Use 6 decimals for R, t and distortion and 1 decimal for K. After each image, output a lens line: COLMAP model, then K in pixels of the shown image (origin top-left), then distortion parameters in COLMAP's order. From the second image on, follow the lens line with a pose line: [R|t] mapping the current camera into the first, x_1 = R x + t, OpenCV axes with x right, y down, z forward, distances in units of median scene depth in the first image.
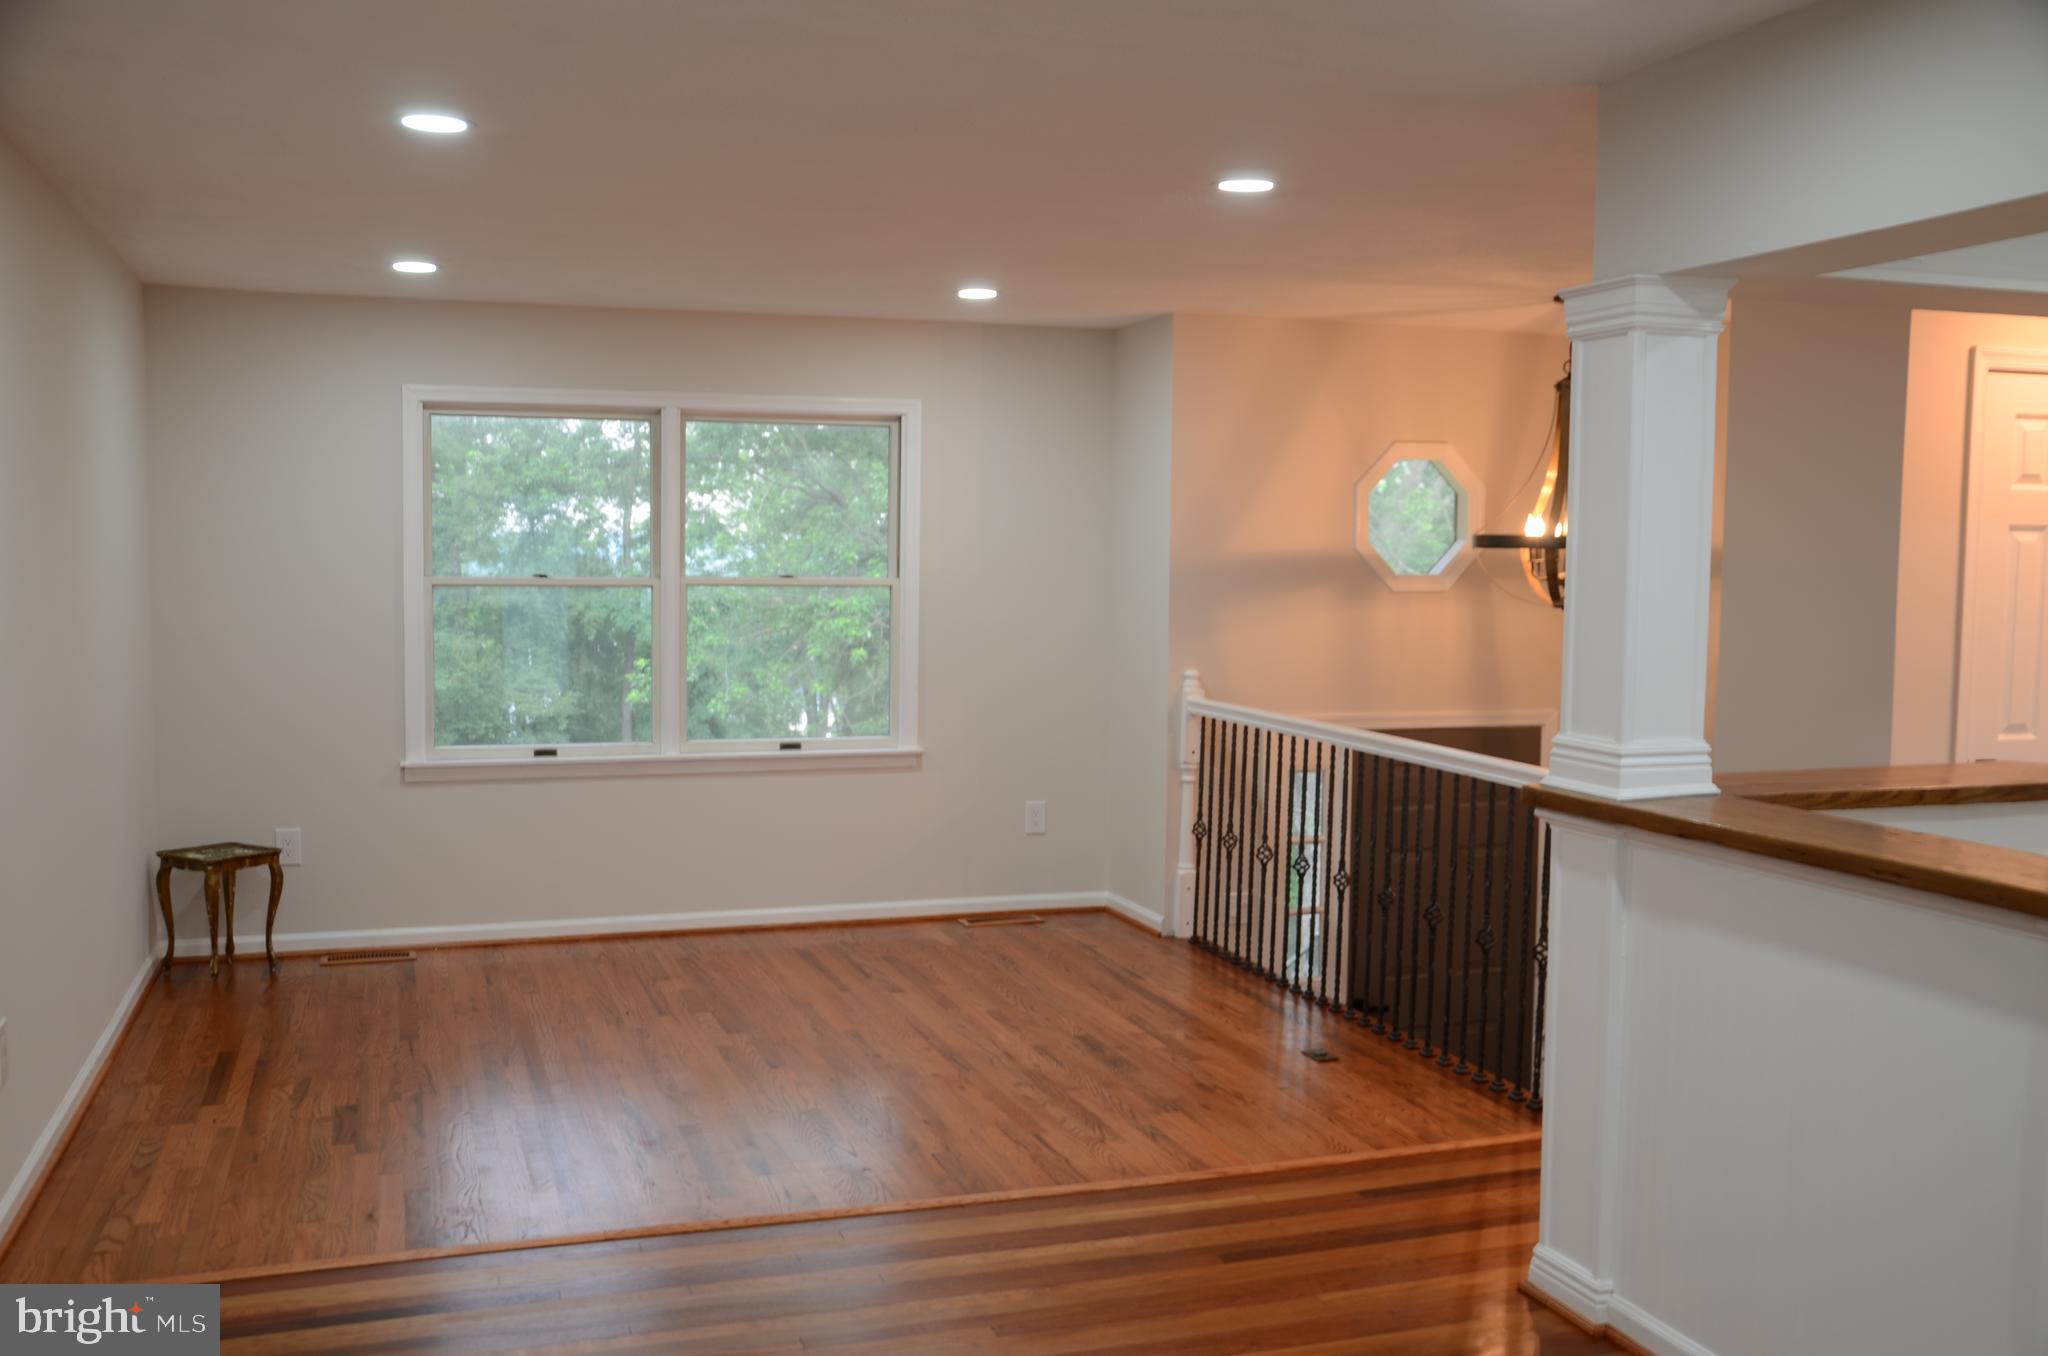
lens RADIAL K [[1865.5, 0, 1004.8], [0, 1865.5, 693.9], [0, 0, 1]] dist [-0.039243, 0.000000]
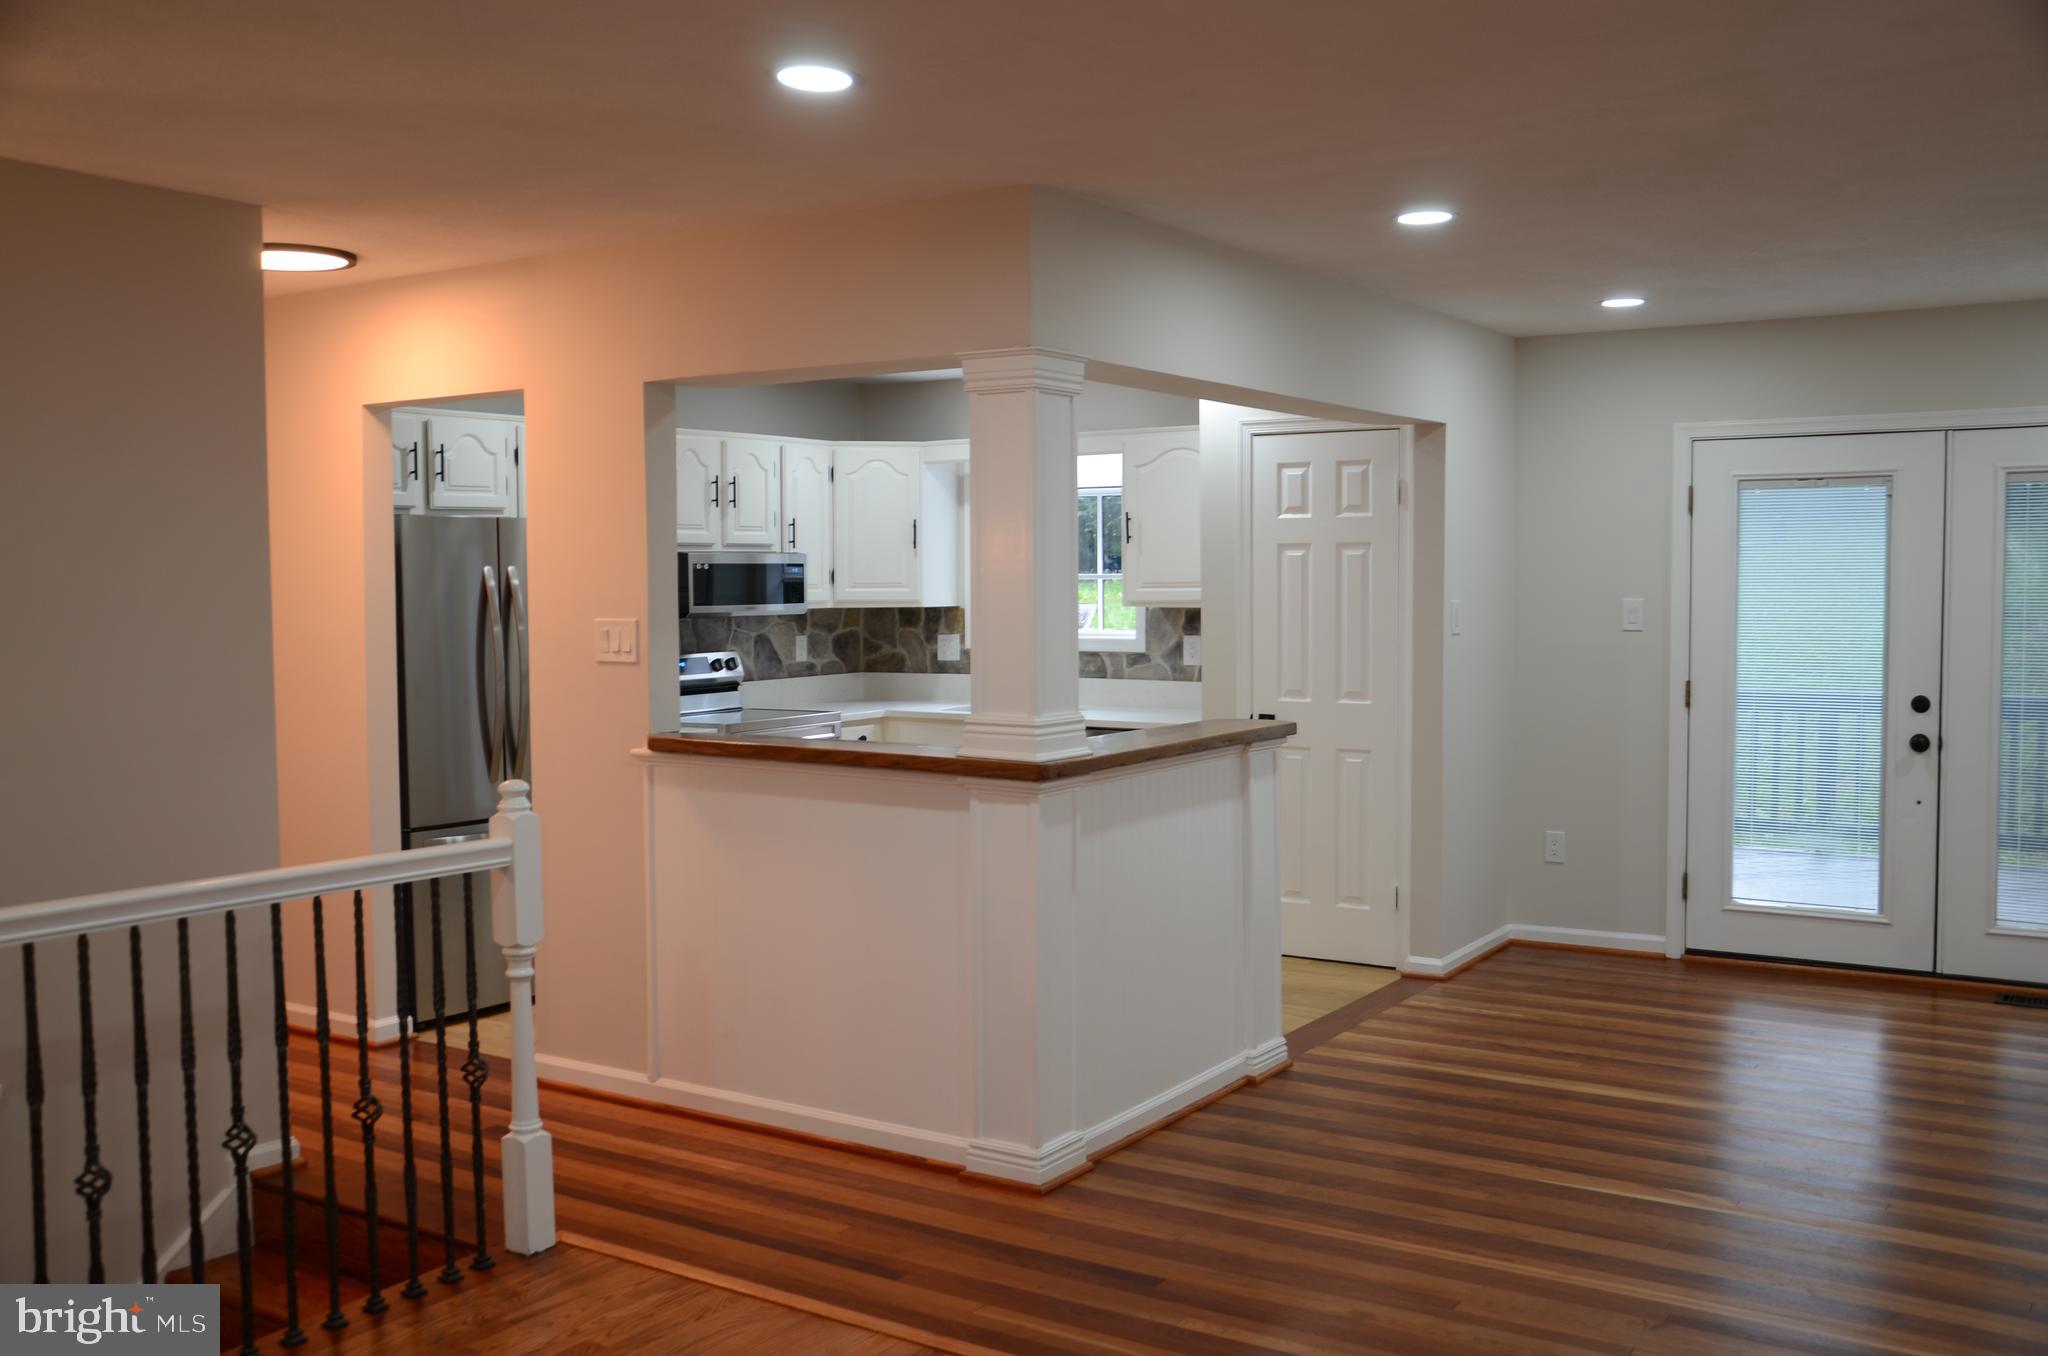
lens RADIAL K [[1865.5, 0, 1031.9], [0, 1865.5, 681.8], [0, 0, 1]] dist [-0.039243, 0.000000]
pose [[-0.618892, -0.051618, 0.783779, -0.619532], [0.061098, 0.991652, 0.113552, -0.133105], [-0.783097, 0.118164, -0.610571, 1.680425]]
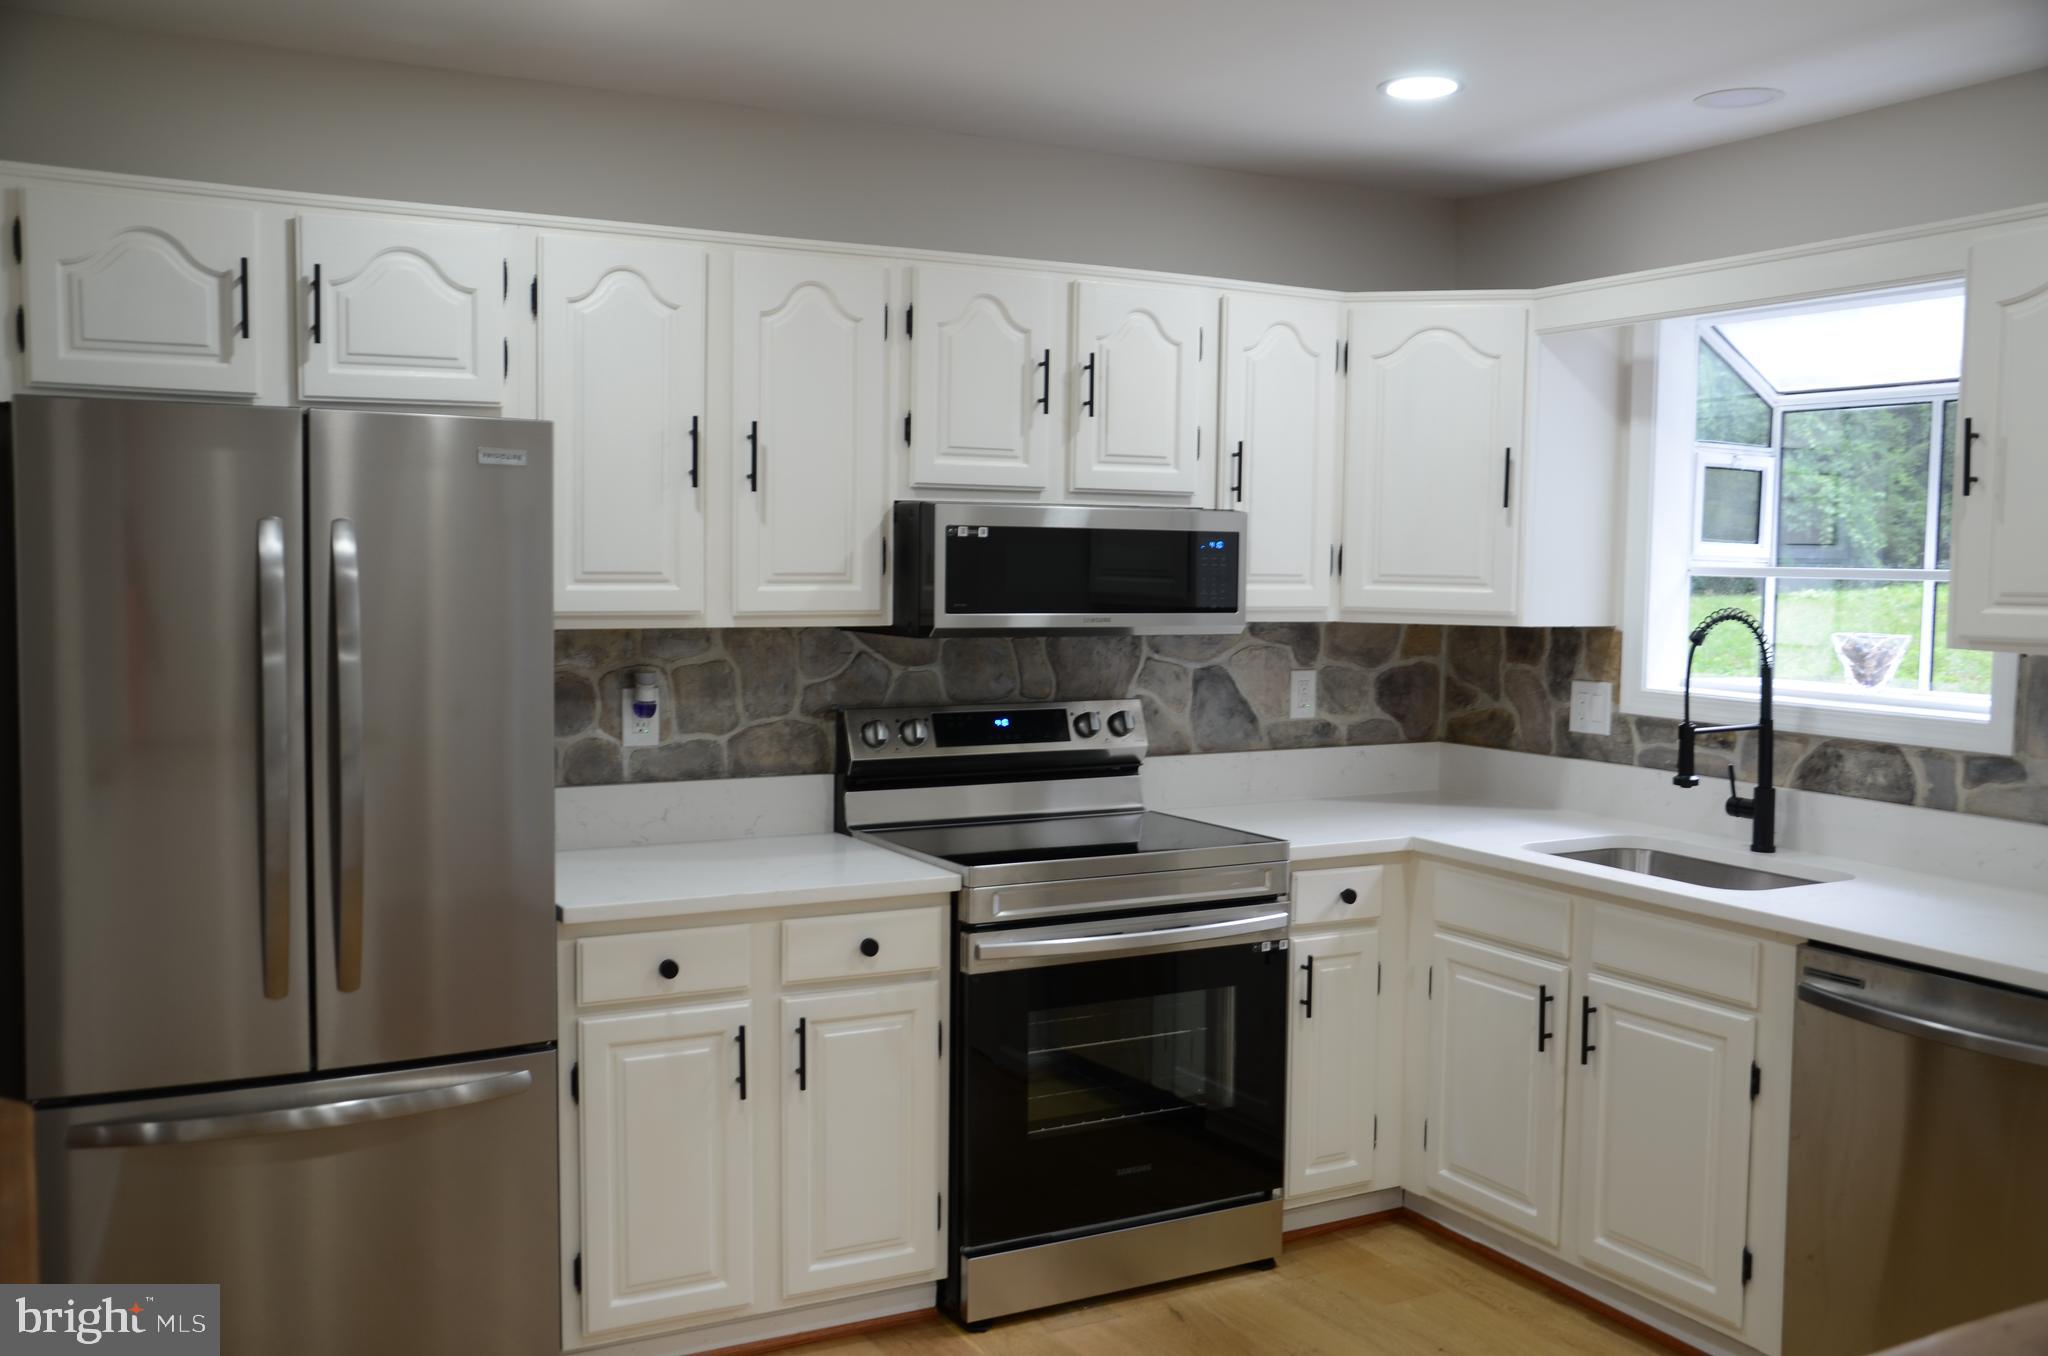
lens RADIAL K [[1865.5, 0, 1025.5], [0, 1865.5, 686.6], [0, 0, 1]] dist [-0.039243, 0.000000]
pose [[-0.173545, -0.083797, 0.981254, 0.201792], [0.060338, 0.993597, 0.095522, -0.062385], [-0.982976, 0.075785, -0.167377, 0.870103]]
